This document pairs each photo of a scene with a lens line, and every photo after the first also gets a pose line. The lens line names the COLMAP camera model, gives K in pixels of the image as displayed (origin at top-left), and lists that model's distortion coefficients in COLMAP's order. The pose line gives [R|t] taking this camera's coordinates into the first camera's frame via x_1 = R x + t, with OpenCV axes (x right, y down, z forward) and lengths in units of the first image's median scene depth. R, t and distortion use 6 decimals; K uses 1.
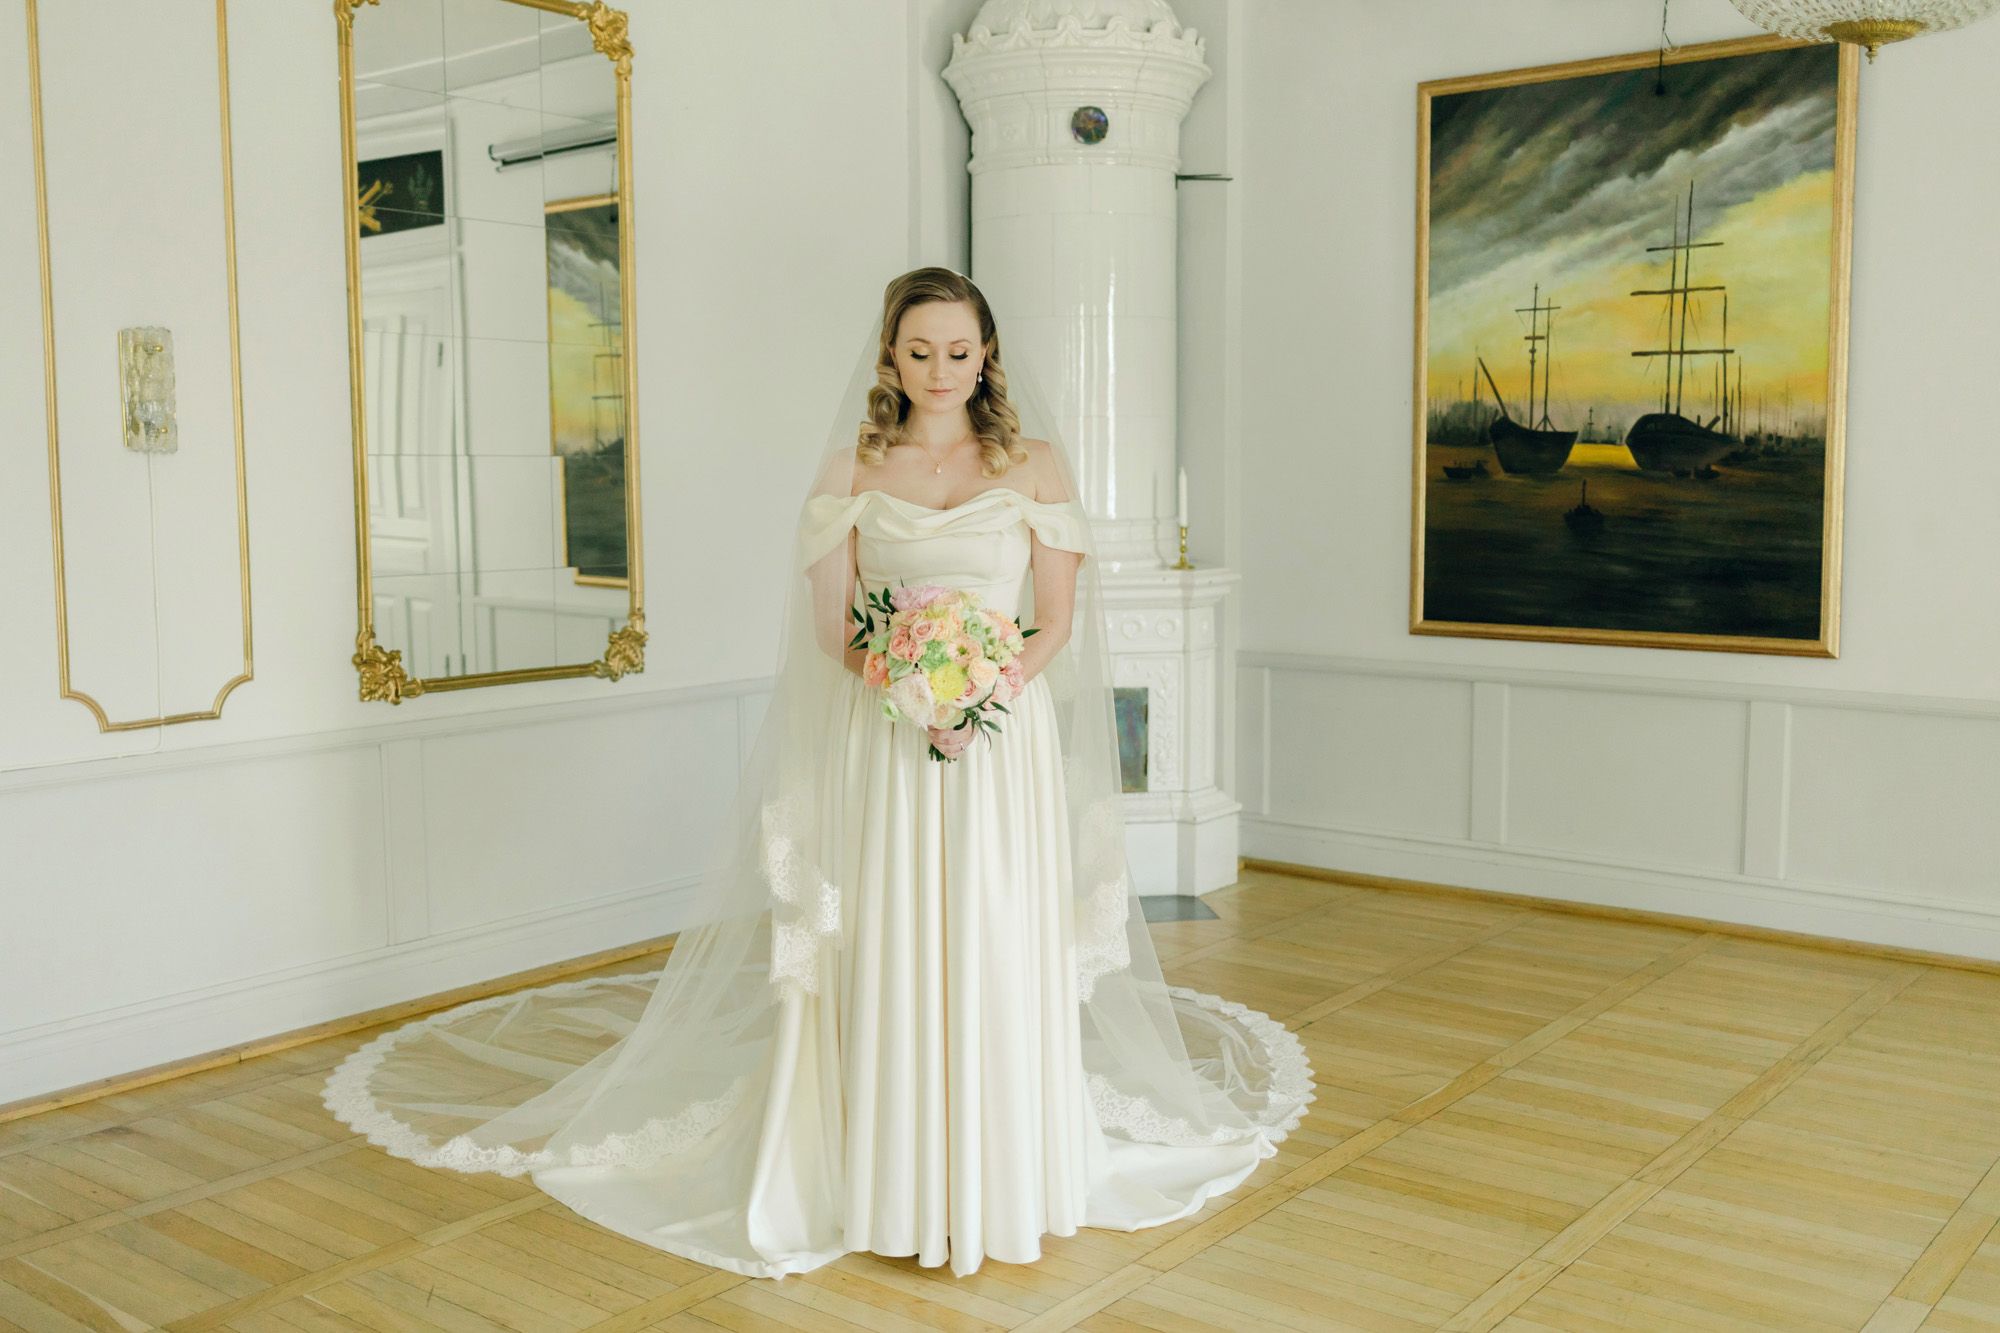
lens RADIAL K [[1978.3, 0, 1004.2], [0, 1978.3, 676.2], [0, 0, 1]] dist [-0.040140, 0.000000]
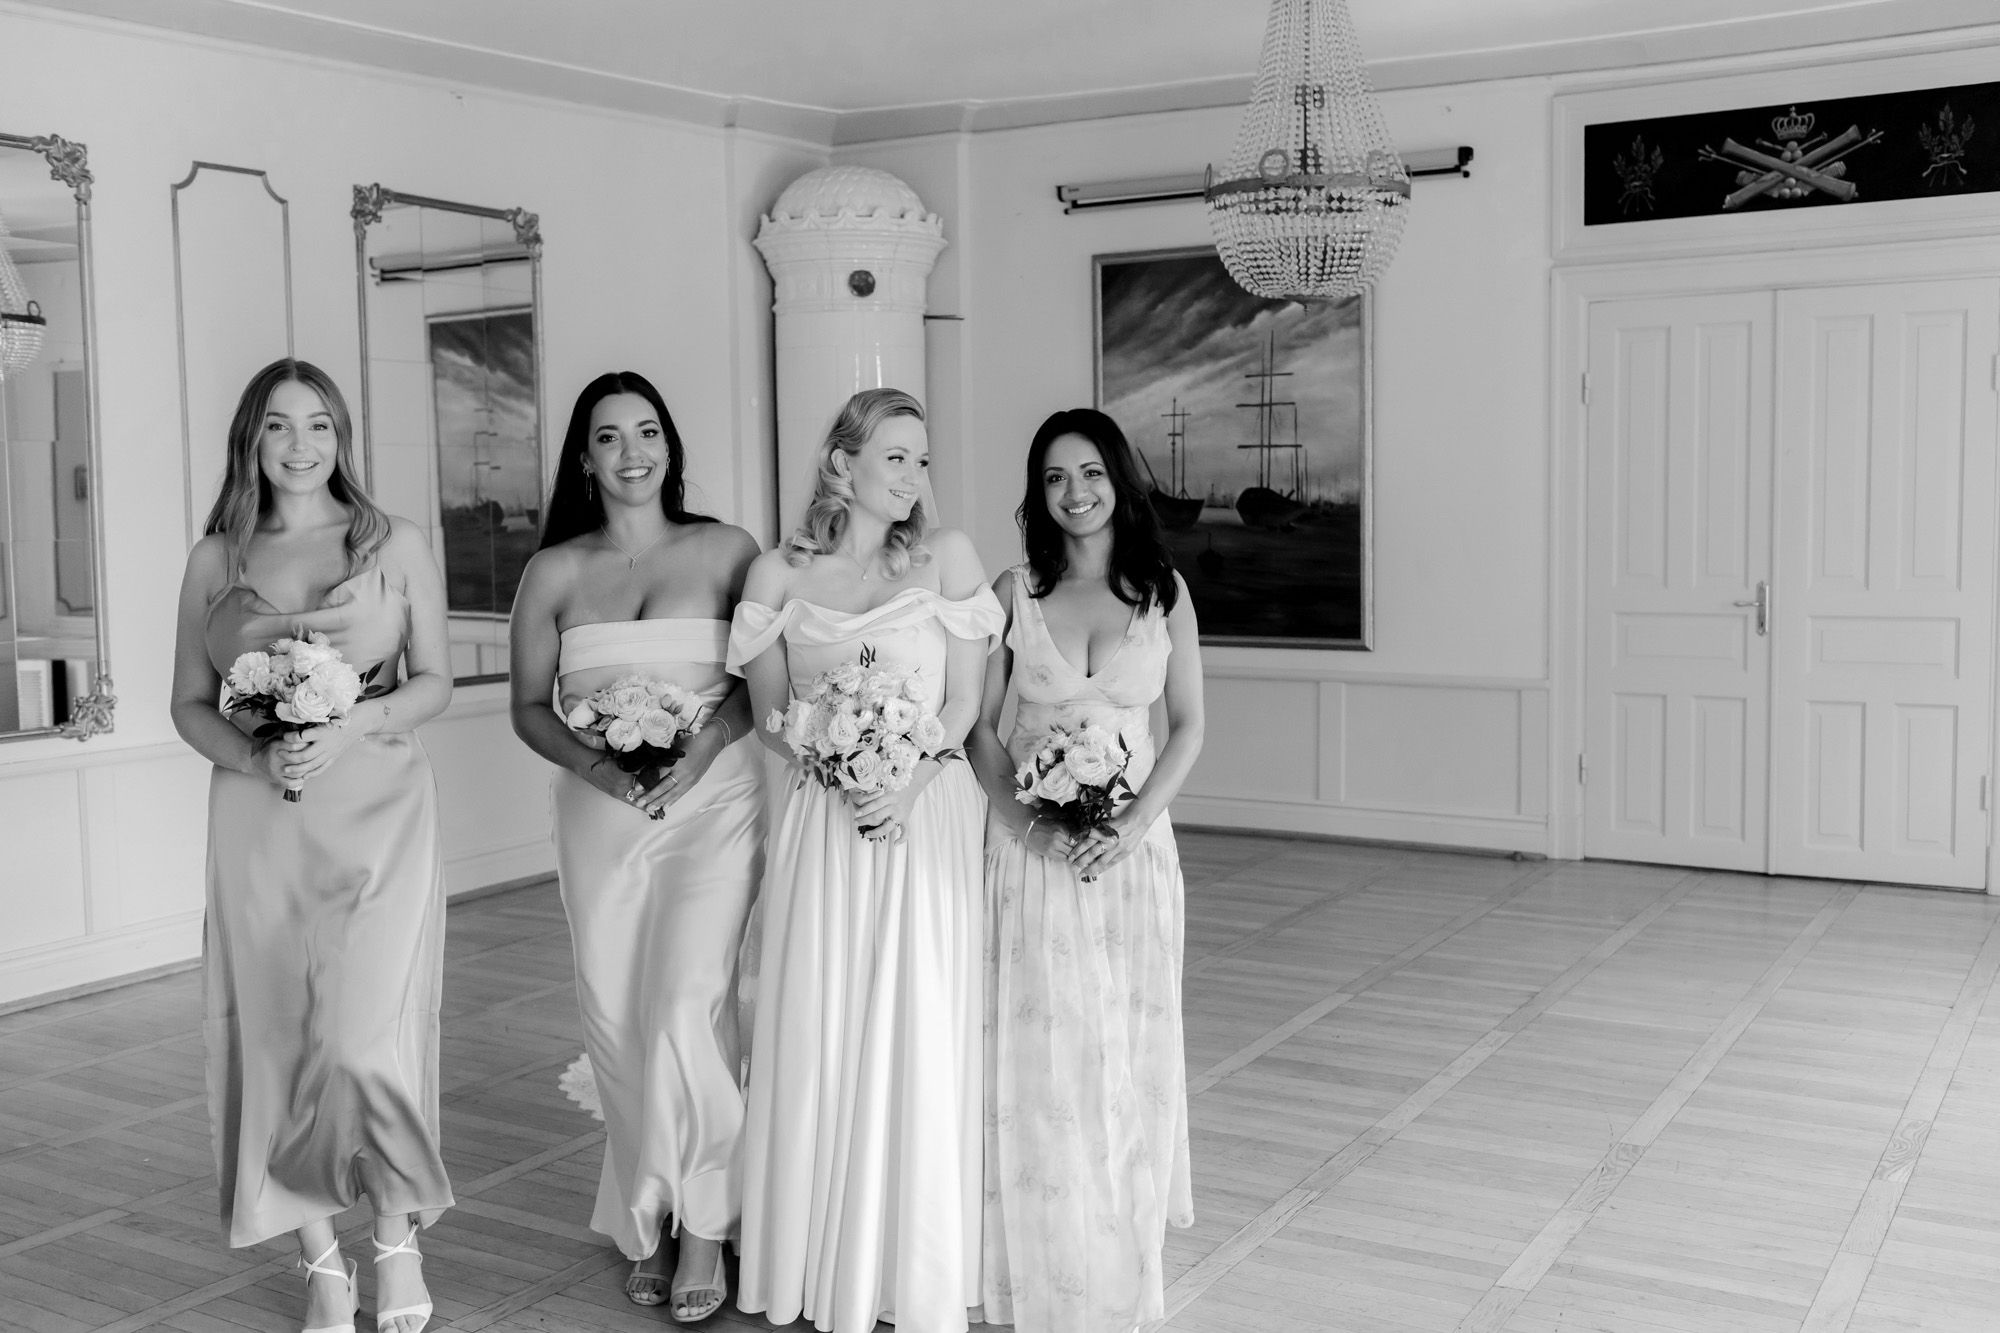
lens RADIAL K [[1978.3, 0, 1003.9], [0, 1978.3, 660.2], [0, 0, 1]] dist [-0.040140, 0.000000]
pose [[0.991994, -0.019446, 0.124780, -0.039599], [0.022434, 0.999493, -0.022587, 0.023967], [-0.124277, 0.025206, 0.991927, -0.428177]]
